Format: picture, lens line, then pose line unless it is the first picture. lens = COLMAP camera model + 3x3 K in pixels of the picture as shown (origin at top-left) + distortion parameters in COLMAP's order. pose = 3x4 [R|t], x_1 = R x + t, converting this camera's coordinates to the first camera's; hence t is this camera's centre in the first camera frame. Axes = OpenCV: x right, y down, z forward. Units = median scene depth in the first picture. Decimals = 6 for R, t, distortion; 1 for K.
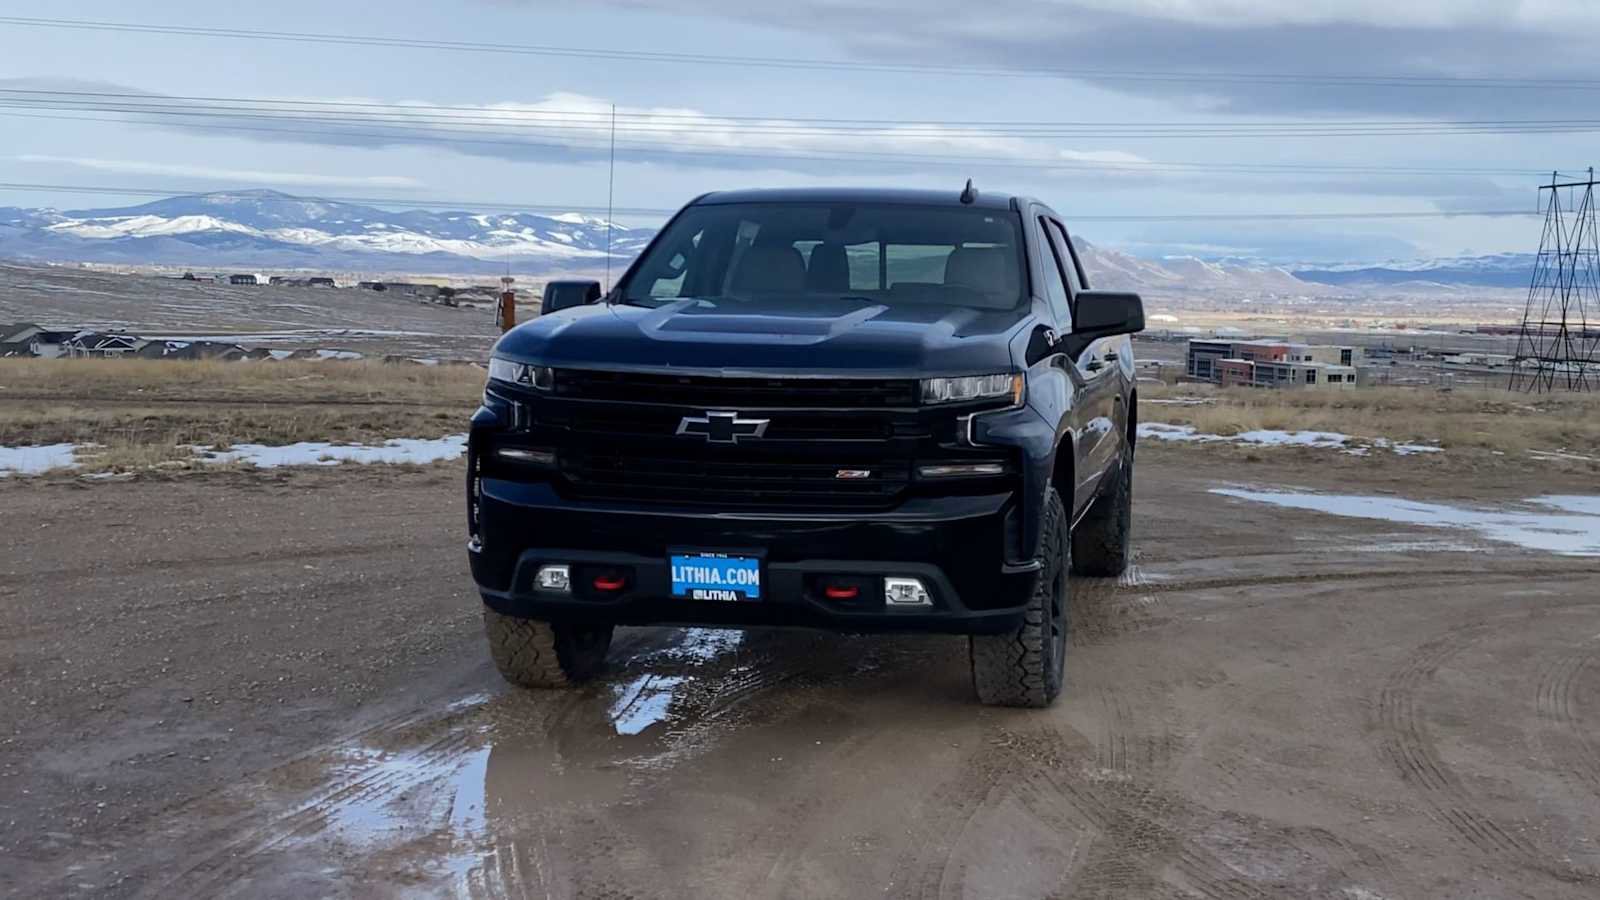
lens RADIAL K [[2141.6, 0, 800.0], [0, 2141.6, 450.0], [0, 0, 1]] dist [0.149342, -0.013020]
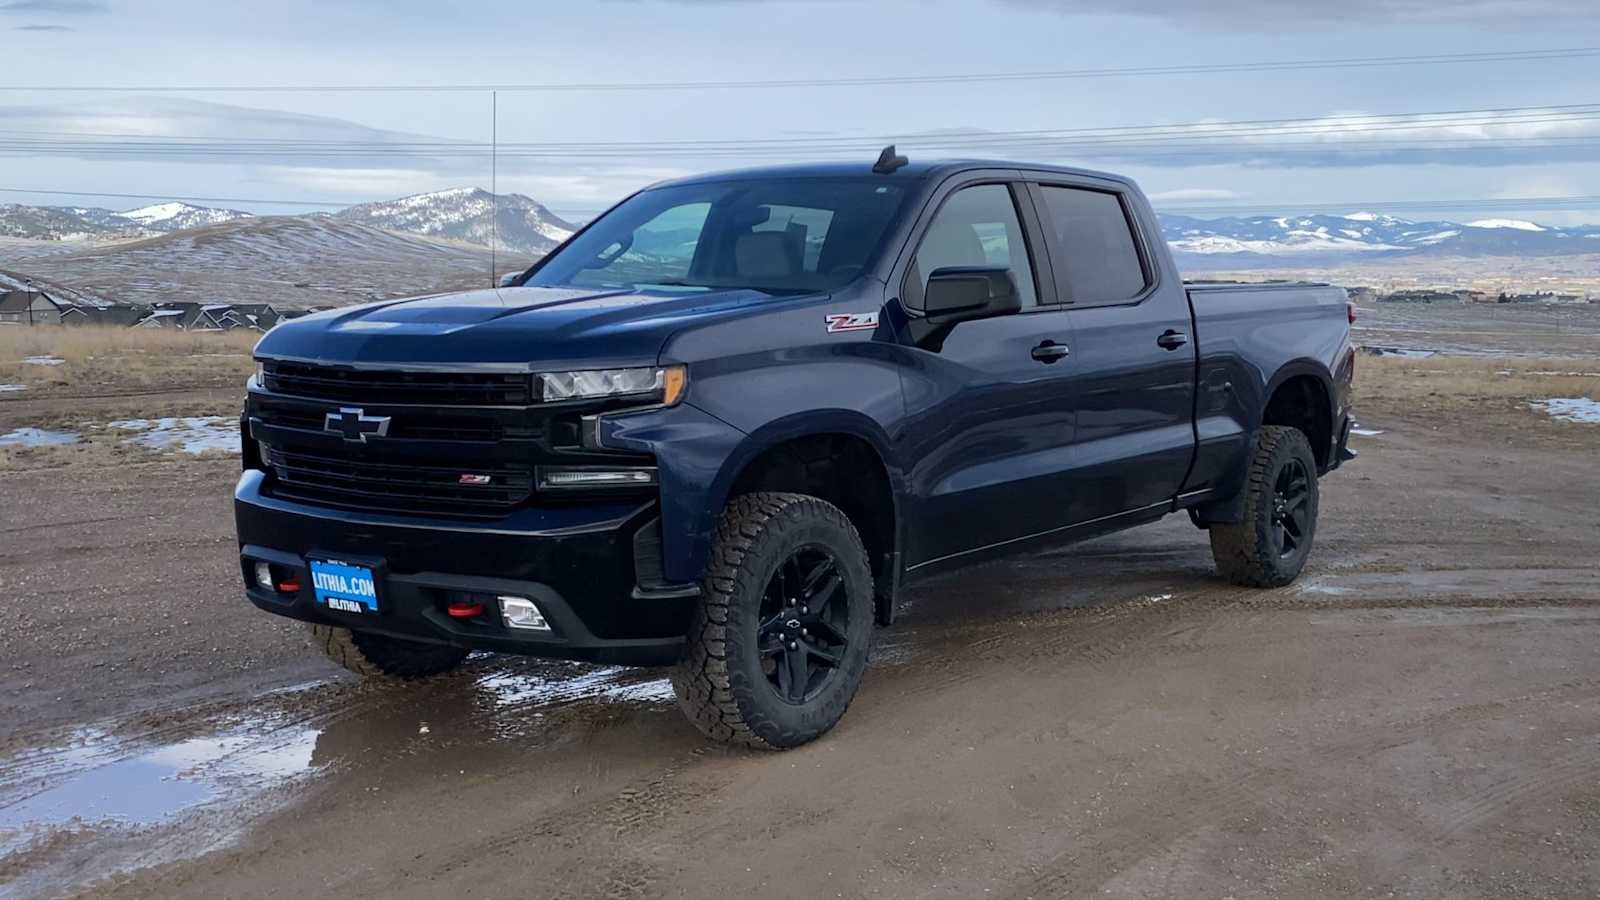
lens RADIAL K [[1685.5, 0, 798.9], [0, 1685.5, 497.9], [0, 0, 1]] dist [0.135990, 0.002032]
pose [[0.882604, 0.036165, -0.468725, 0.384612], [-0.013391, 0.998566, 0.051830, -0.015851], [0.469927, -0.039469, 0.881822, 0.355213]]
